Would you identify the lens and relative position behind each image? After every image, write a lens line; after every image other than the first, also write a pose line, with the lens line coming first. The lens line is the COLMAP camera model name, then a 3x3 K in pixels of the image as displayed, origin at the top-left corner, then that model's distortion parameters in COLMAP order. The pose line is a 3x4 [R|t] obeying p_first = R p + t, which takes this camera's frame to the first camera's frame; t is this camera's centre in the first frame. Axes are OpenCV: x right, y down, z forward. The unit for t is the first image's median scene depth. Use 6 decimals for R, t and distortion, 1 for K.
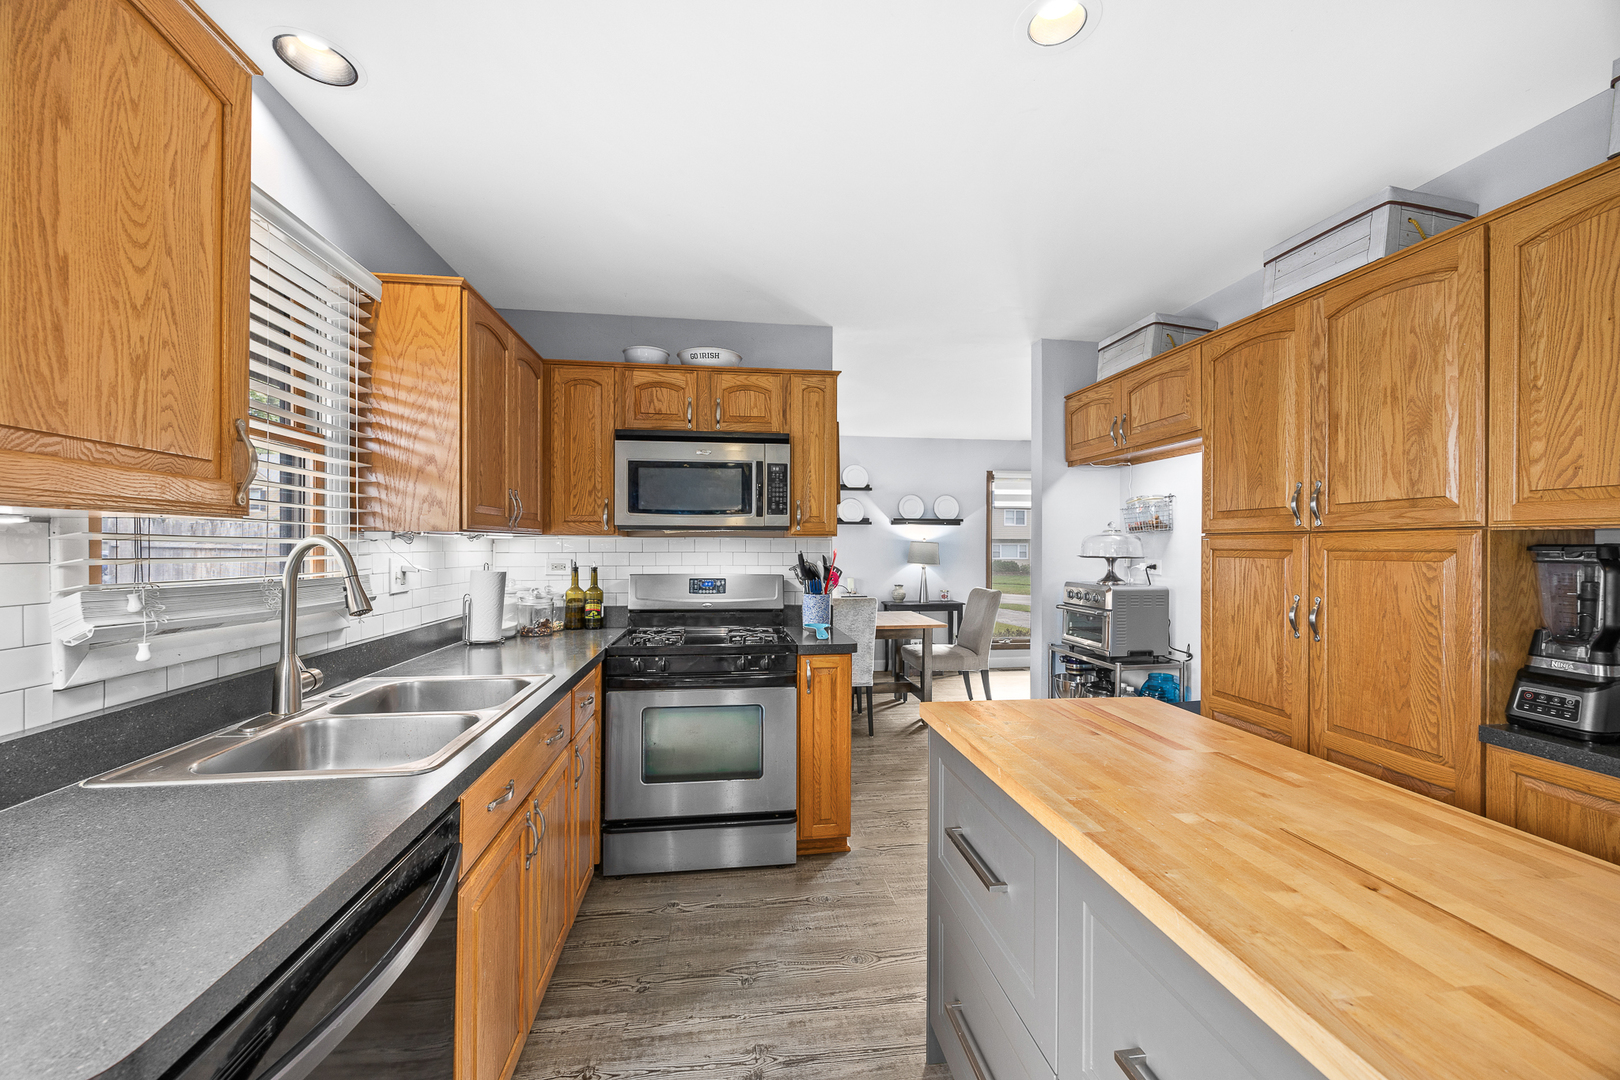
lens RADIAL K [[624.0, 0, 819.3], [0, 624.0, 546.3], [0, 0, 1]] dist [-0.001034, -0.000022]
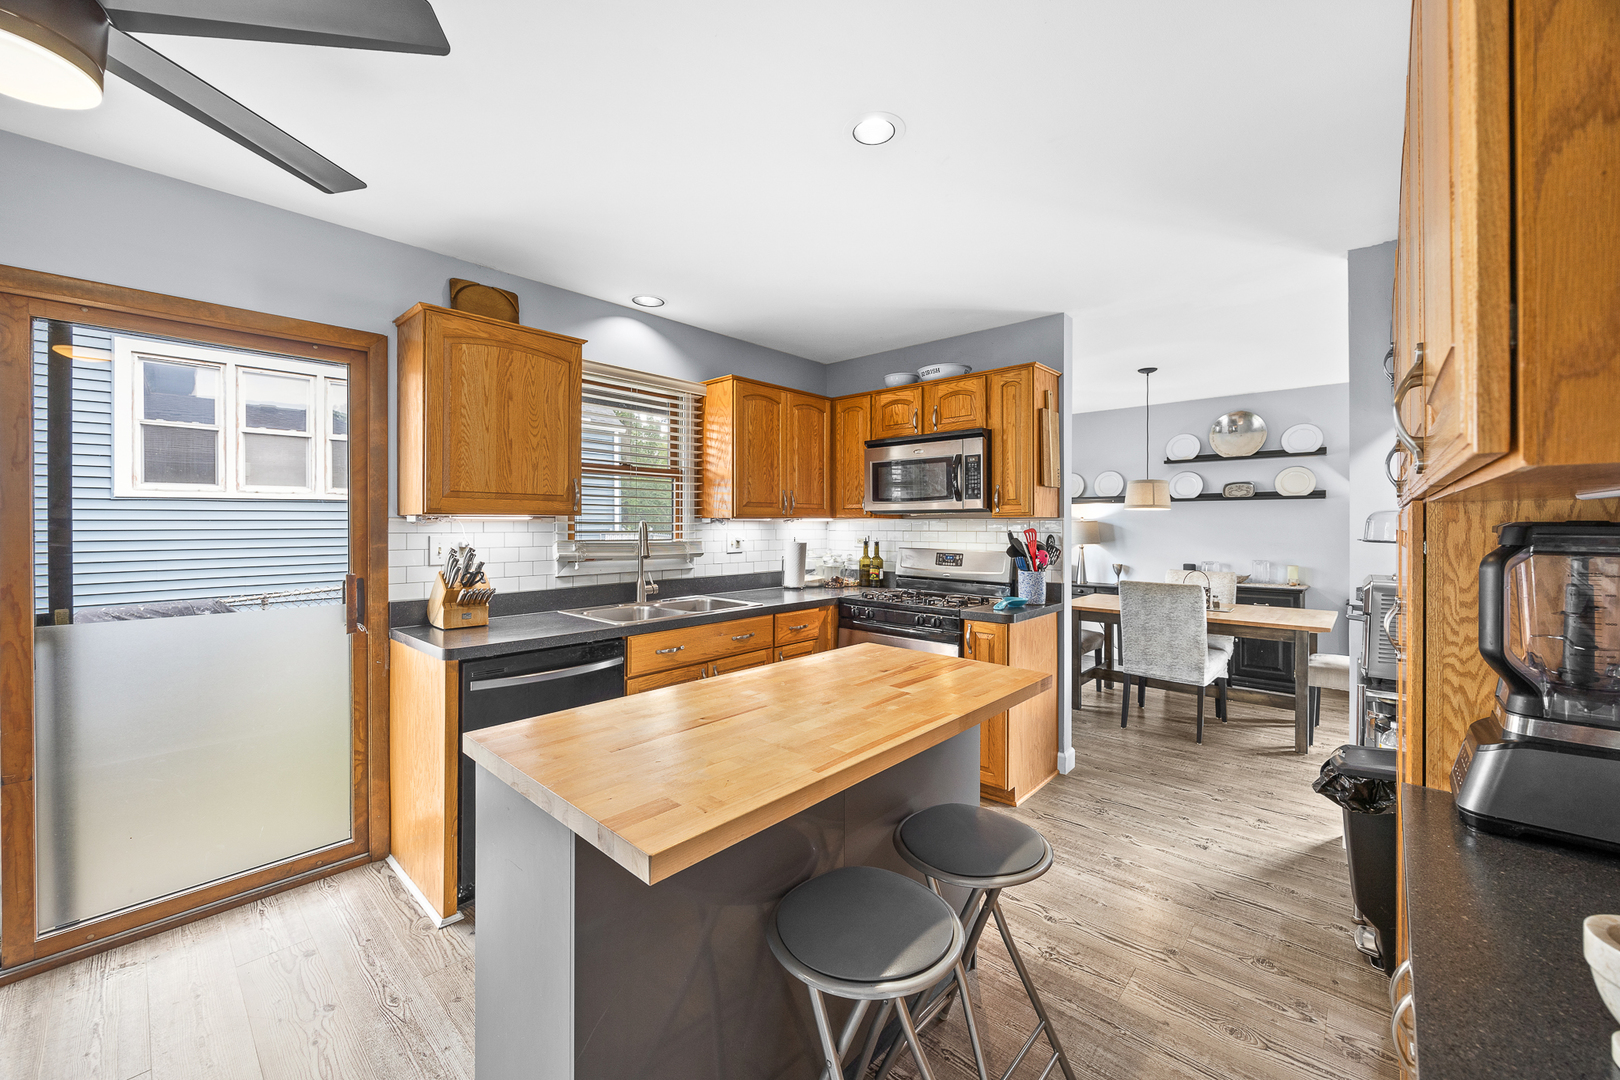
lens RADIAL K [[629.7, 0, 811.1], [0, 629.7, 520.6], [0, 0, 1]] dist [-0.000182, 0.000002]
pose [[0.638872, -0.007038, -0.769281, 0.627576], [0.000384, 0.999961, -0.008830, -0.000160], [0.769313, 0.005346, 0.638850, 0.021721]]
